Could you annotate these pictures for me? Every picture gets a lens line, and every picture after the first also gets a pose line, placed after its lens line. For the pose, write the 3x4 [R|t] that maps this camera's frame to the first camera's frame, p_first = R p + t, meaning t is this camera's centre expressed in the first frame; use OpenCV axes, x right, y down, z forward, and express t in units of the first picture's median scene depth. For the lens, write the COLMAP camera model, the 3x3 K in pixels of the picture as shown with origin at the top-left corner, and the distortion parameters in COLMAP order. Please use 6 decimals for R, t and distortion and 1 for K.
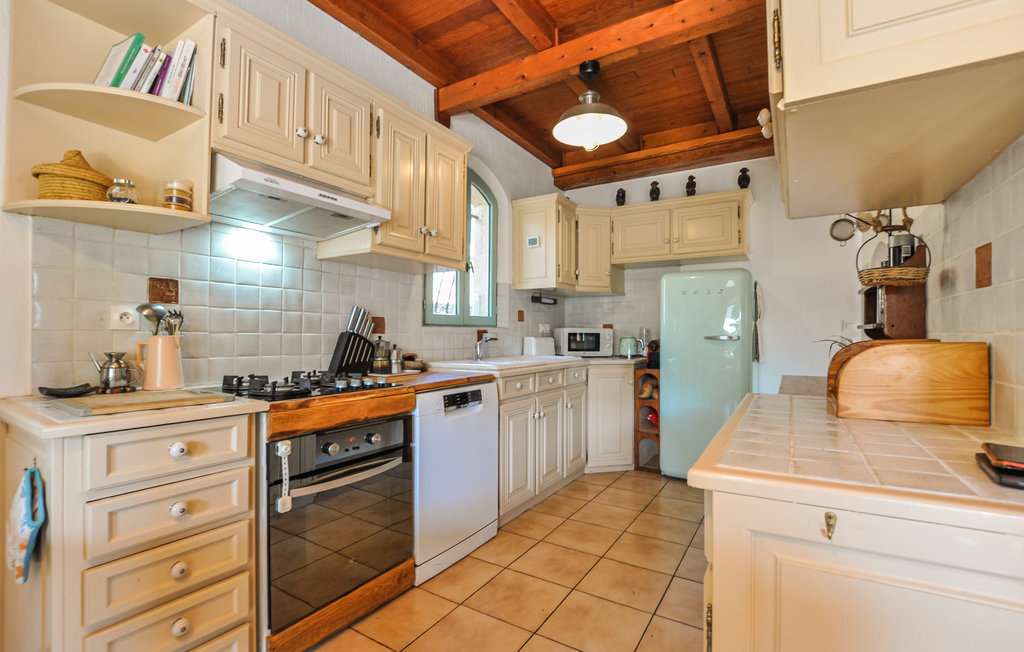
lens RADIAL K [[462.8, 0, 505.3], [0, 462.8, 331.0], [0, 0, 1]] dist [0.001948, 0.000117]
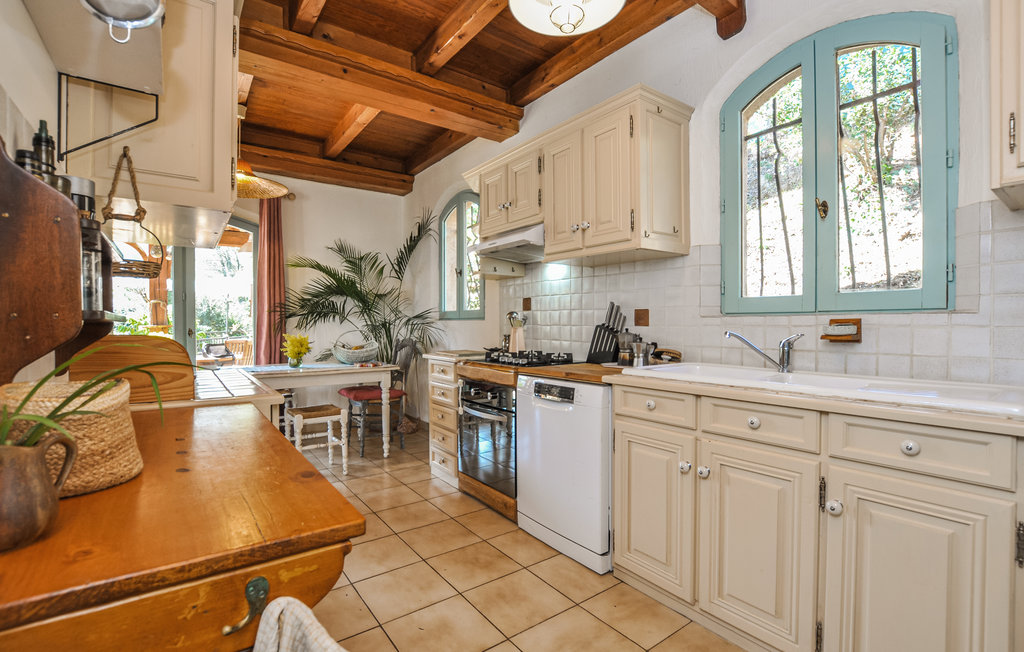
lens RADIAL K [[462.8, 0, 504.5], [0, 462.8, 325.0], [0, 0, 1]] dist [0.001948, 0.000117]
pose [[-0.370907, 0.001173, -0.928669, 0.918783], [0.009344, 0.999953, -0.002469, 0.003140], [0.928623, -0.009593, -0.370901, 1.323897]]
